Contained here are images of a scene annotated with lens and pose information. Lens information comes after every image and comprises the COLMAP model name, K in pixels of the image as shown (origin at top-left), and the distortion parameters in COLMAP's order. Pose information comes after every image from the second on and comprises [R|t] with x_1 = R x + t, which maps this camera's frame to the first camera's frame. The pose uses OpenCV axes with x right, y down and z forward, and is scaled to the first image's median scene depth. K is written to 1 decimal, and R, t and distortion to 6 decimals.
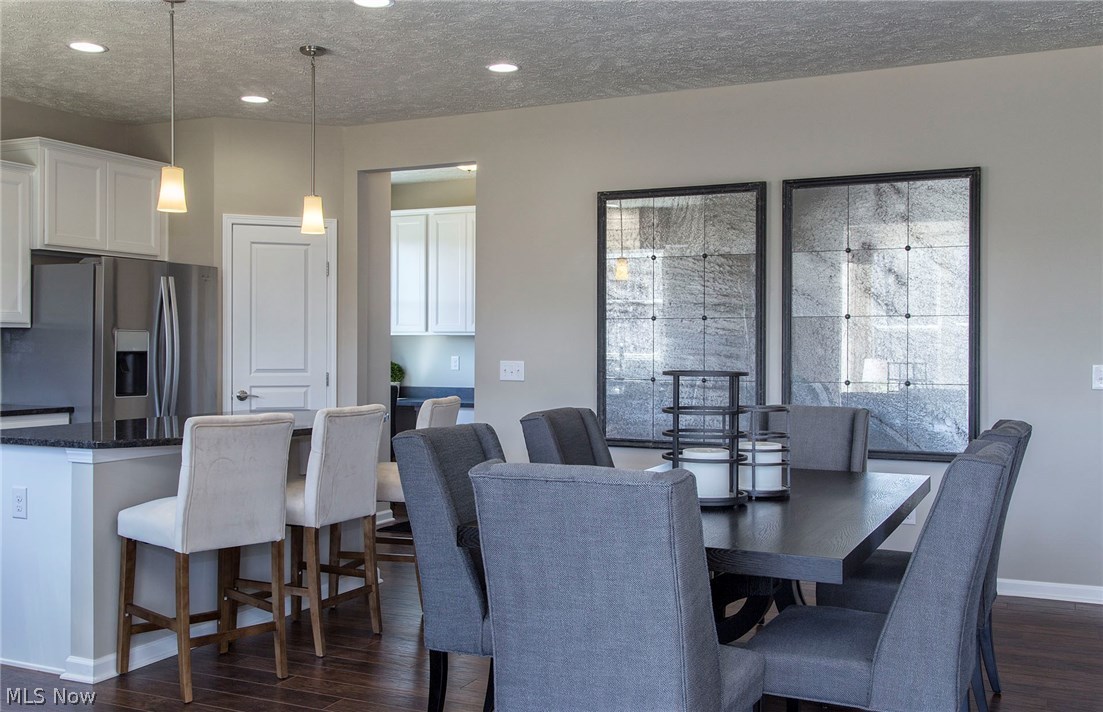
lens RADIAL K [[1049.5, 0, 551.5], [0, 1049.5, 356.0], [0, 0, 1]] dist [0.003290, 0.001771]
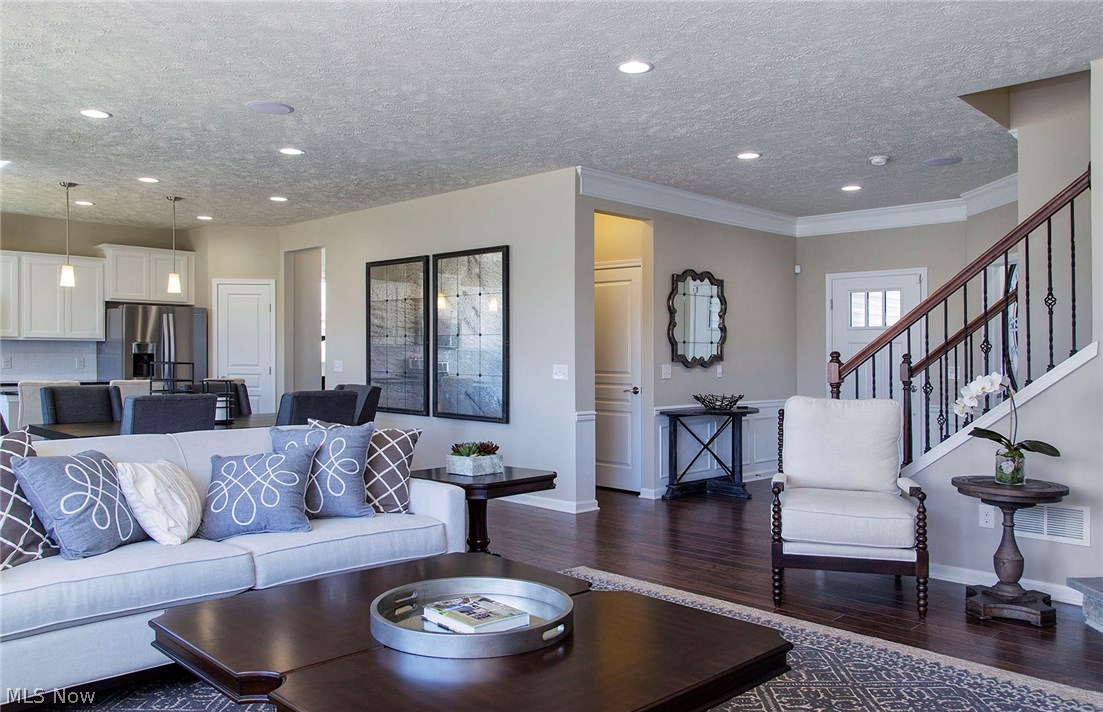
lens RADIAL K [[842.5, 0, 551.5], [0, 842.5, 356.0], [0, 0, 1]] dist [-0.007975, -0.004122]
pose [[0.949426, 0.005900, -0.313935, 0.830619], [-0.009216, 0.999916, -0.009079, 0.006733], [0.313855, 0.011513, 0.949401, -0.228395]]
